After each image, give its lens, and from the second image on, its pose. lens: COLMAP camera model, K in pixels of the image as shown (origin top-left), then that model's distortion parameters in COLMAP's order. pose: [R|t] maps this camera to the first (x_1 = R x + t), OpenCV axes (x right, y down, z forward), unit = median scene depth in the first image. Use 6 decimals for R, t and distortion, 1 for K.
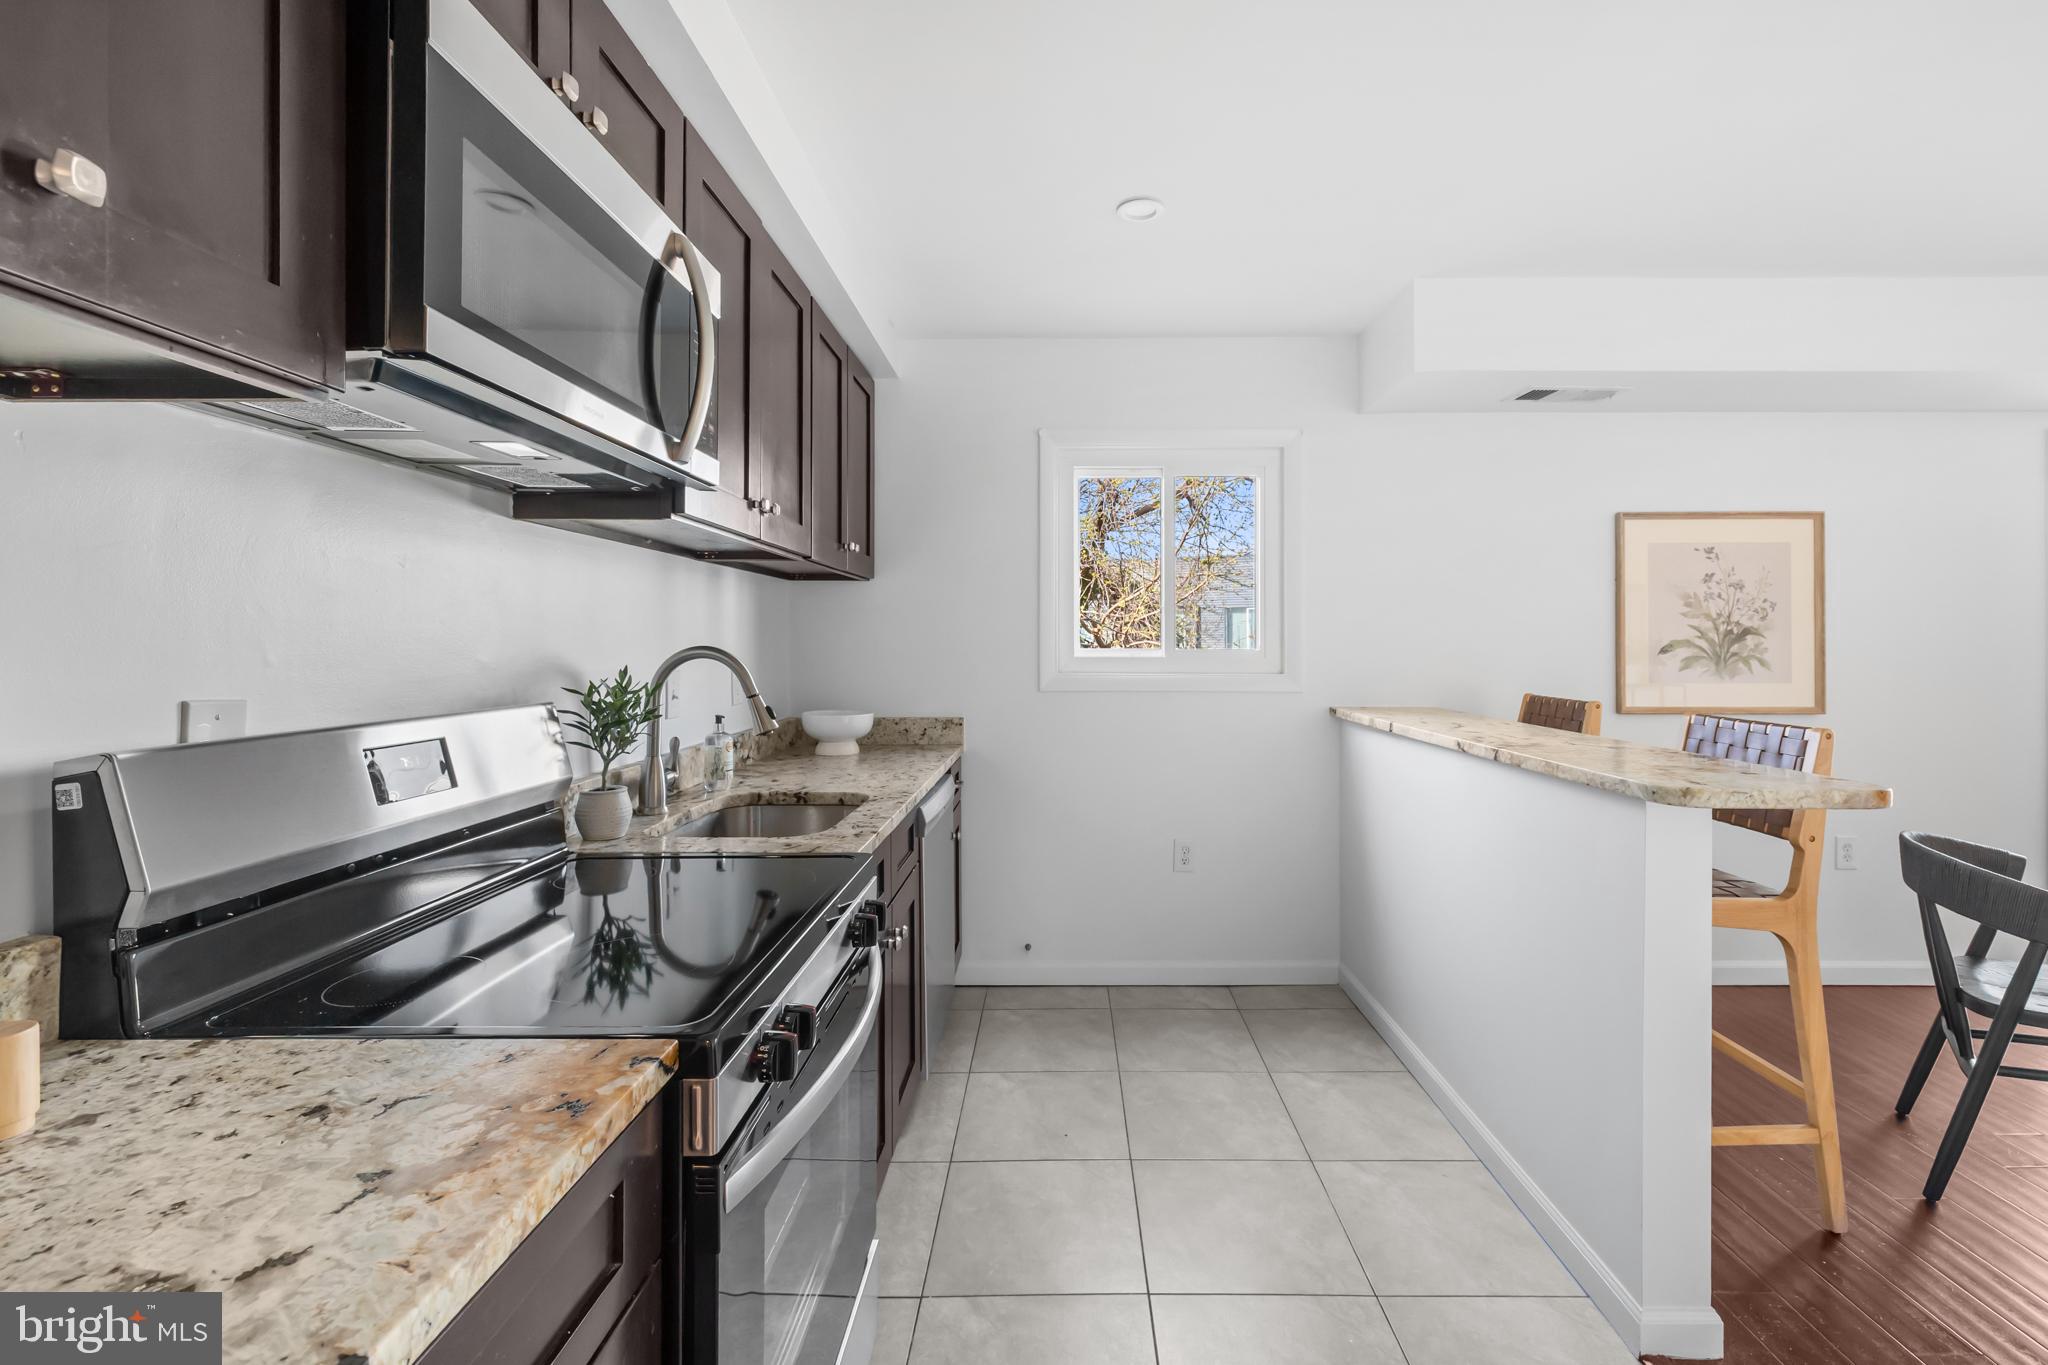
lens RADIAL K [[880.0, 0, 1022.6], [0, 880.0, 640.0], [0, 0, 1]] dist [0.001912, -0.000111]
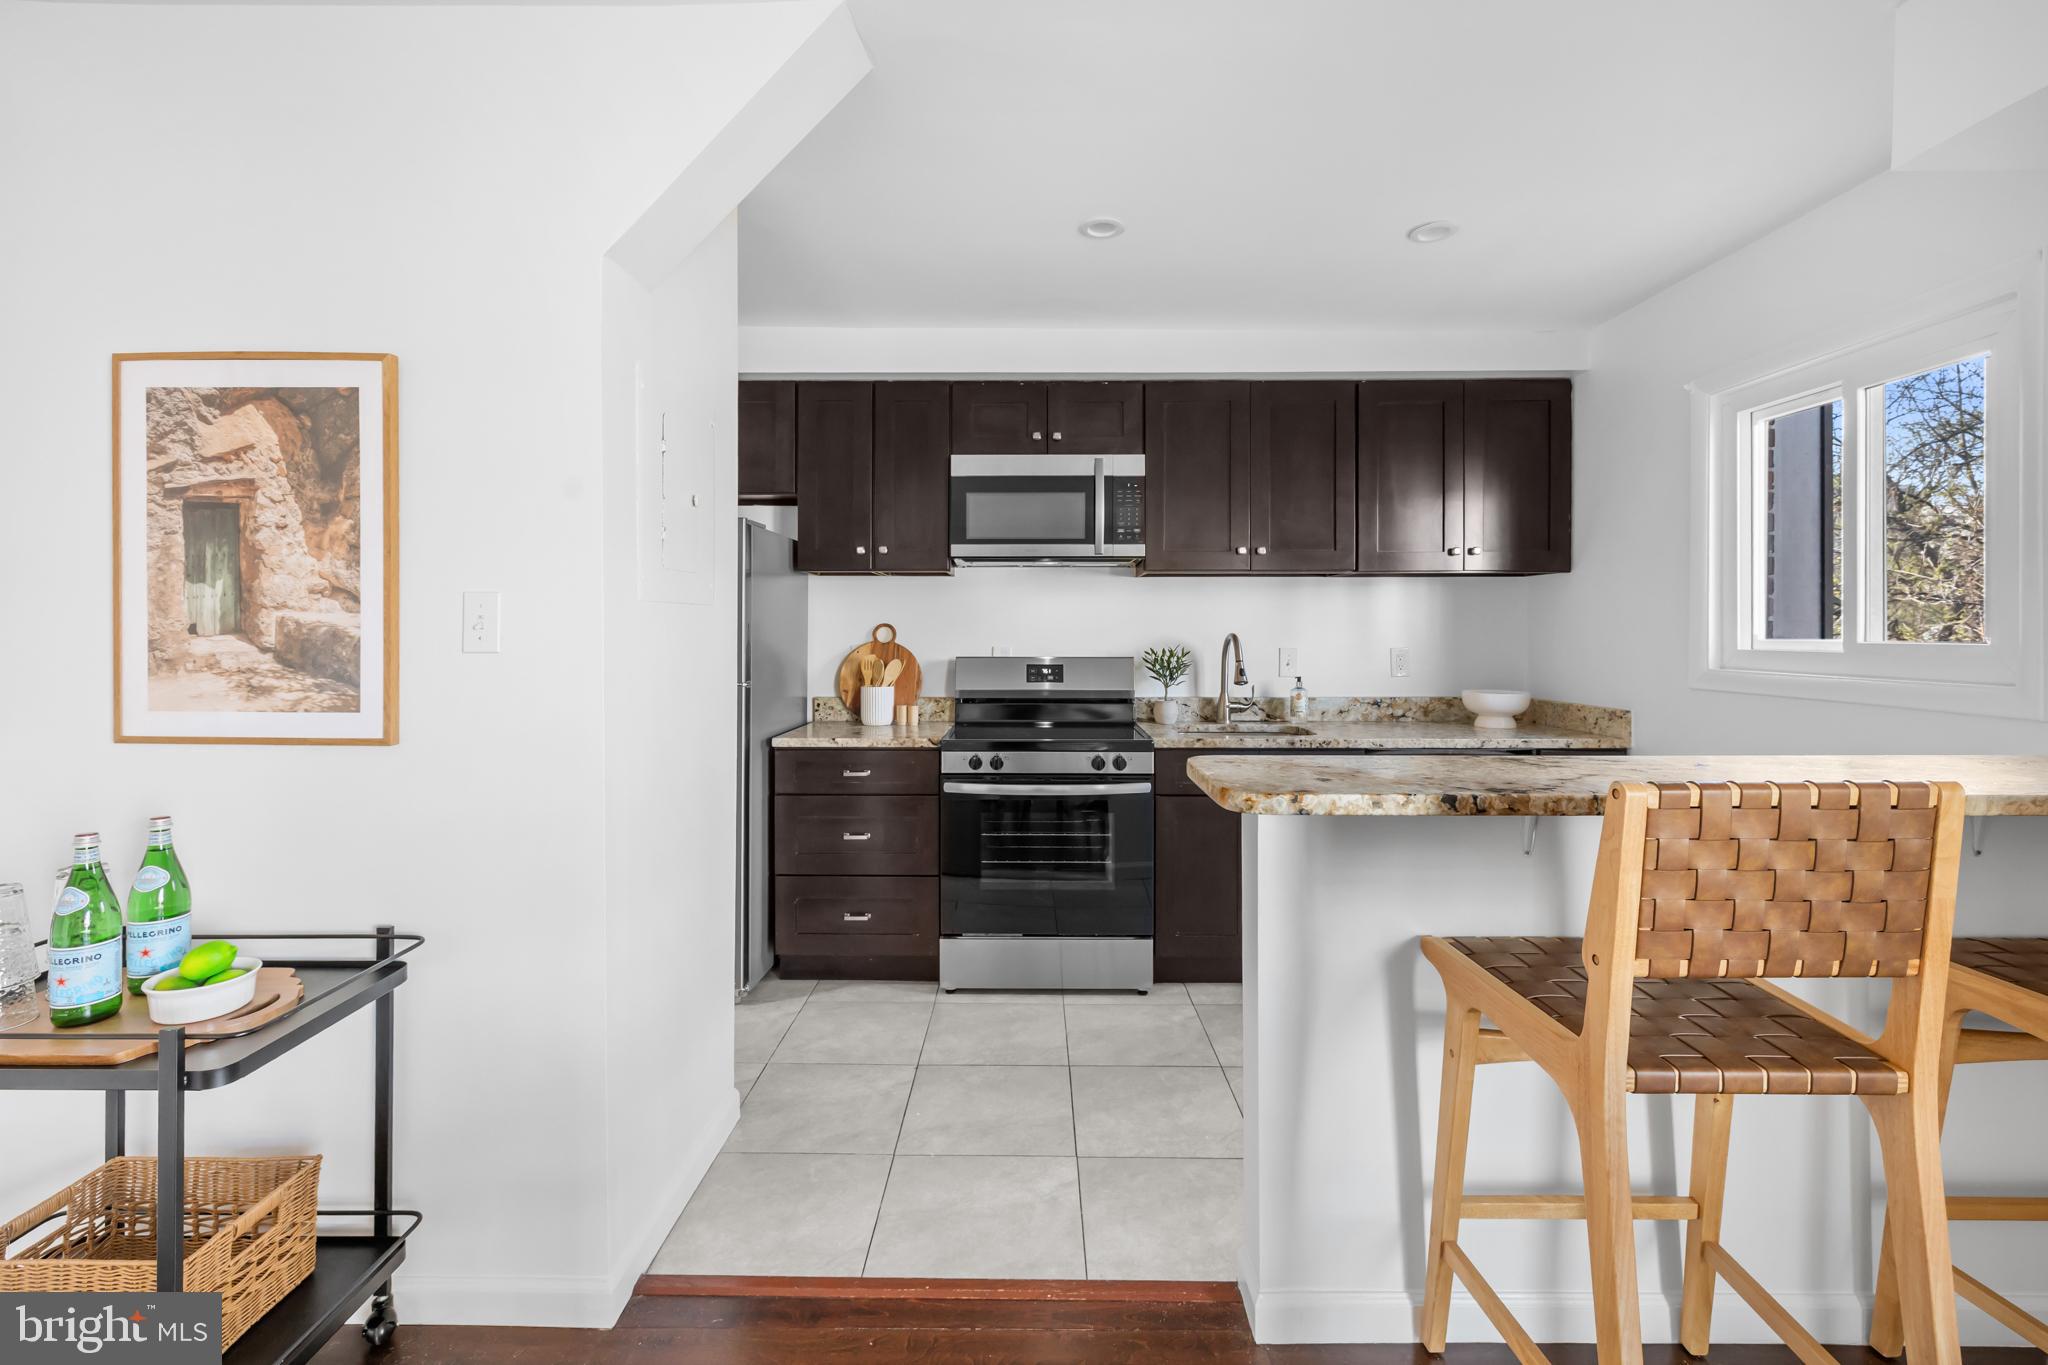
lens RADIAL K [[880.0, 0, 1023.8], [0, 880.0, 636.4], [0, 0, 1]] dist [0.001912, -0.000111]
pose [[0.002044, 0.008027, -0.999966, 0.880903], [0.003477, 0.999962, 0.008034, -0.000357], [0.999992, -0.003493, 0.002016, 0.357820]]
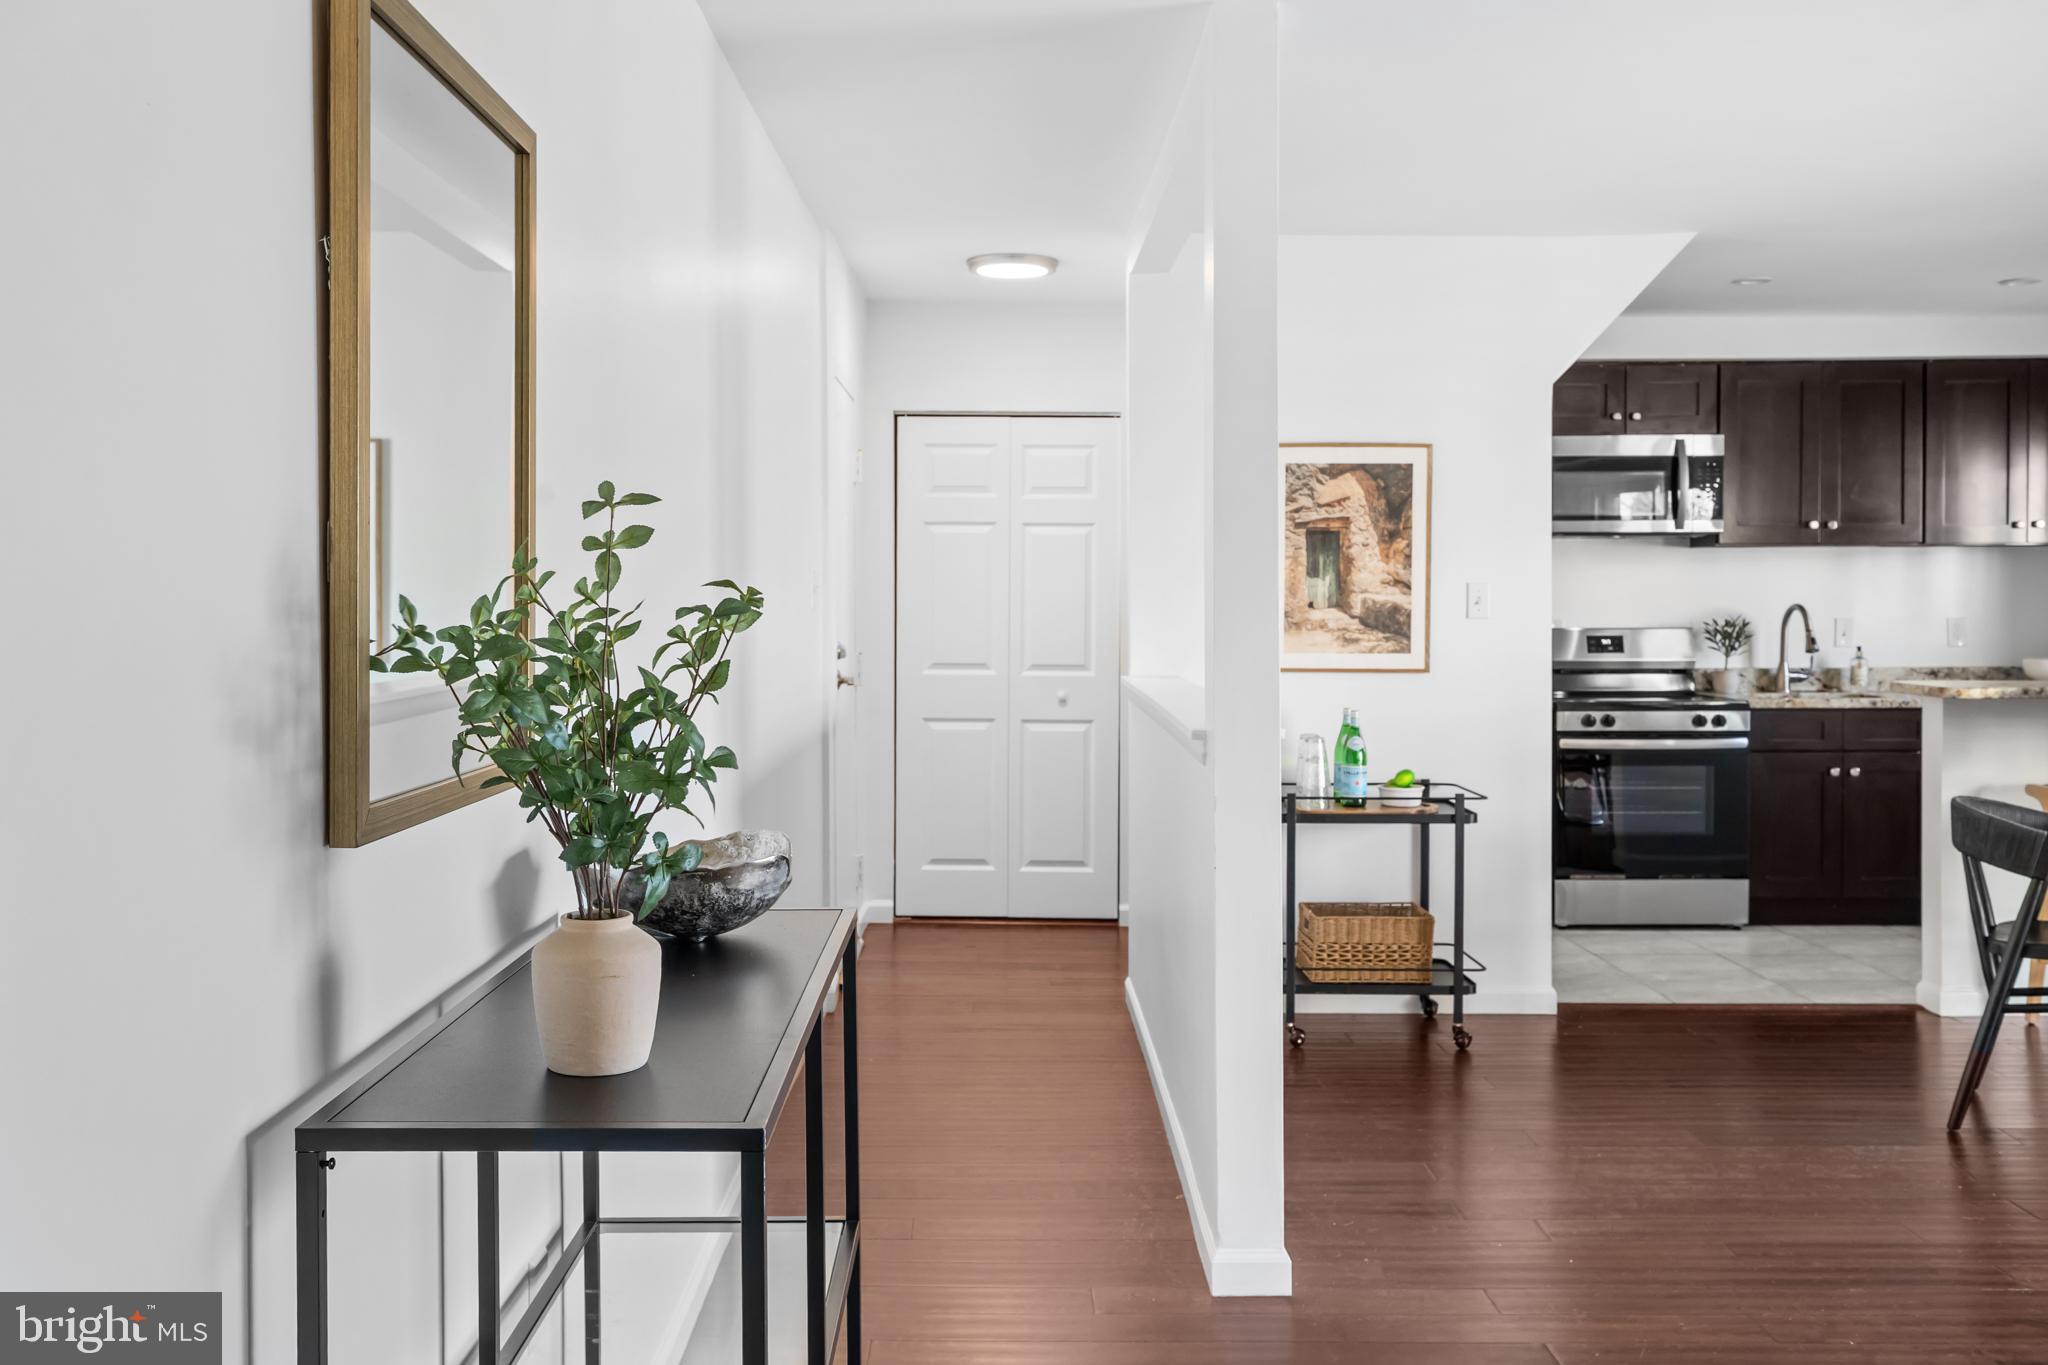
lens RADIAL K [[1826.2, 0, 953.8], [0, 1826.2, 638.8], [0, 0, 1]] dist [0.014625, -0.022472]
pose [[-0.014420, 0.024156, -0.999604, 2.137710], [0.007664, 0.999681, 0.024047, -0.014311], [0.999867, -0.007314, -0.014600, -0.422440]]
